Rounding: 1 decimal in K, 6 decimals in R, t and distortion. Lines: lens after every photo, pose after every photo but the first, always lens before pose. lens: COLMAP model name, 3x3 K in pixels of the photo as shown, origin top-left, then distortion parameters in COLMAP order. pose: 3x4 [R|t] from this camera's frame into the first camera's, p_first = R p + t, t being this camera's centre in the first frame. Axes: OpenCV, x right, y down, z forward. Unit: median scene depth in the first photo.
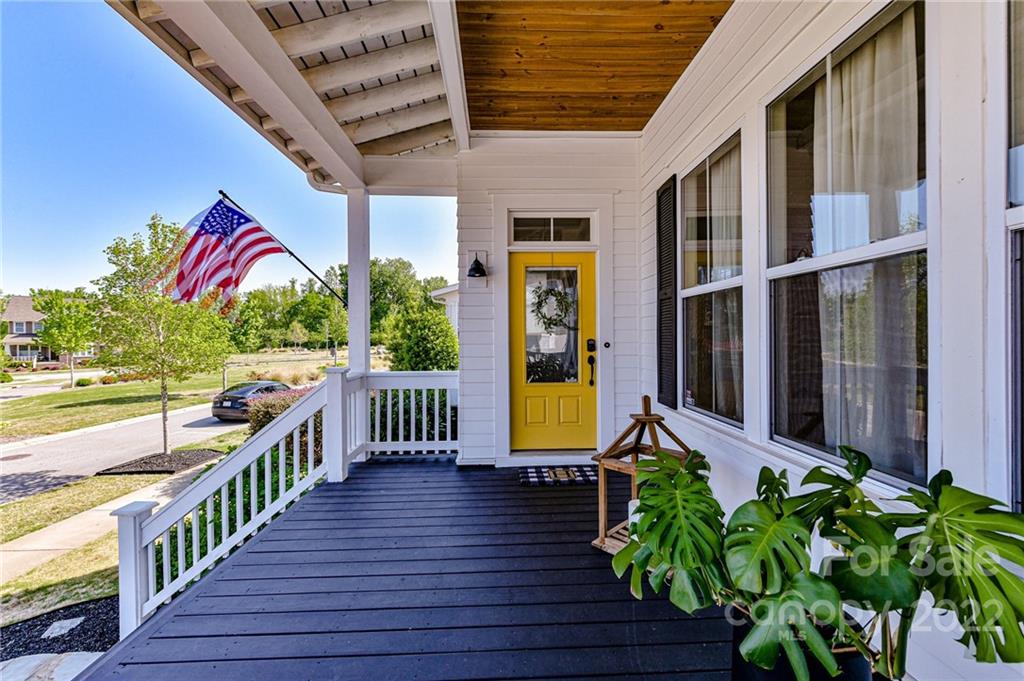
lens RADIAL K [[400.7, 0, 507.3], [0, 400.7, 339.2], [0, 0, 1]] dist [0.004272, -0.000019]
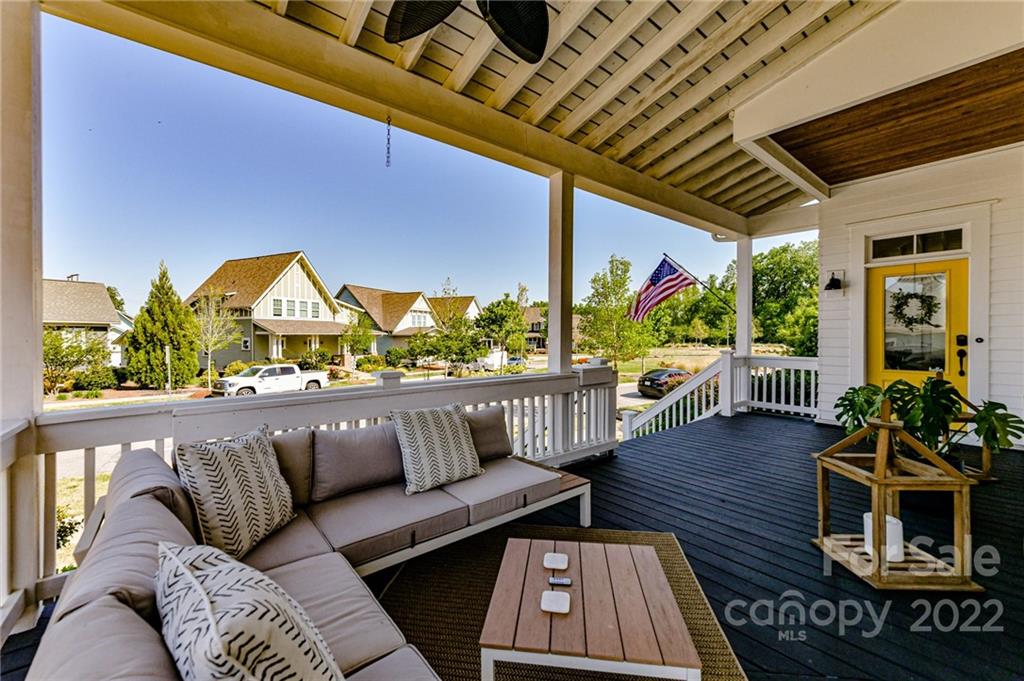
lens RADIAL K [[400.7, 0, 507.6], [0, 400.7, 335.9], [0, 0, 1]] dist [0.004272, -0.000019]
pose [[0.601682, 0.009242, -0.798683, 0.126628], [-0.008439, 0.999951, 0.005214, 0.002713], [0.798691, 0.003603, 0.601730, -0.263217]]
